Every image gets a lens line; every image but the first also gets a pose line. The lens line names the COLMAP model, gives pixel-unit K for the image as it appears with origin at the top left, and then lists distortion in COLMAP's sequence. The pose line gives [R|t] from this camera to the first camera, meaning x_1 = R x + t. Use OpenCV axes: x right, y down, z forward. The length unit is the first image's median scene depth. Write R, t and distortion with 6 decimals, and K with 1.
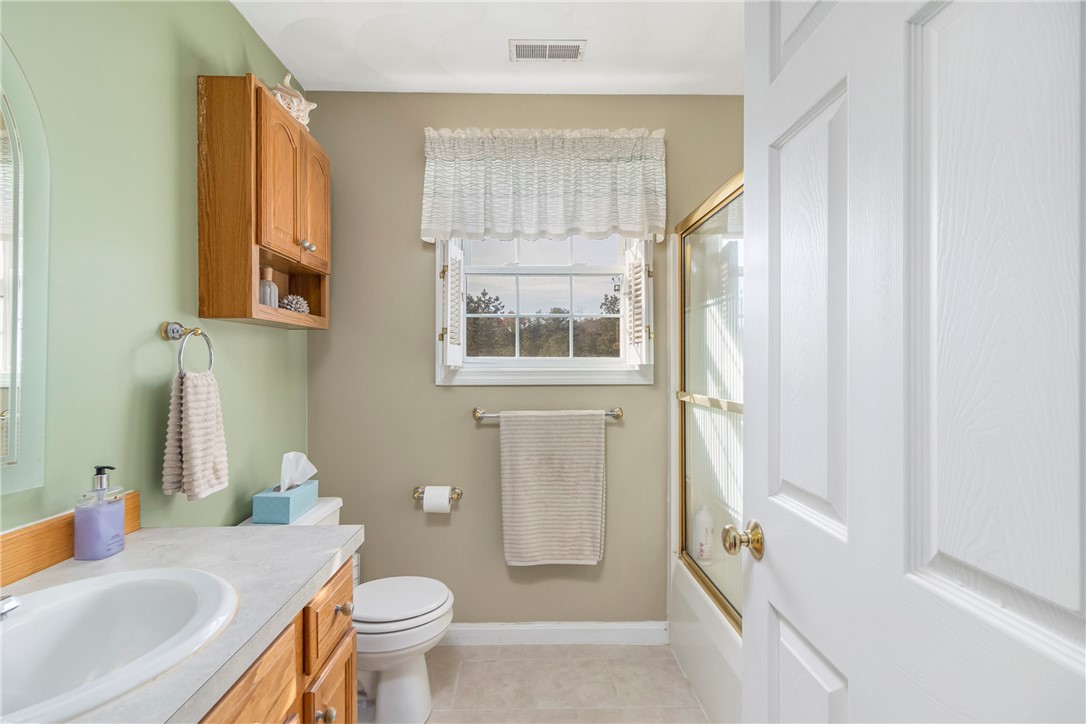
lens RADIAL K [[515.2, 0, 542.3], [0, 515.2, 361.2], [0, 0, 1]] dist [0.001379, 0.000164]
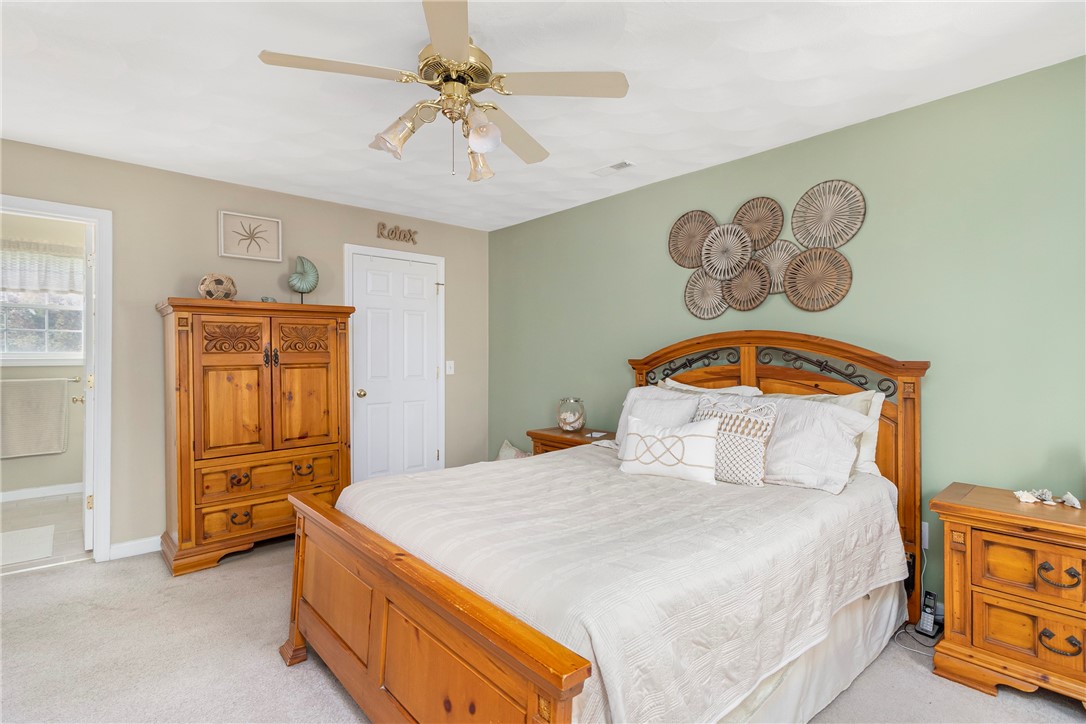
lens RADIAL K [[515.2, 0, 542.6], [0, 515.2, 359.4], [0, 0, 1]] dist [0.001379, 0.000164]
pose [[0.760562, -0.007386, 0.649223, 0.229189], [0.005148, 0.999972, 0.005345, 0.018598], [-0.649245, -0.000723, 0.760579, -1.802862]]
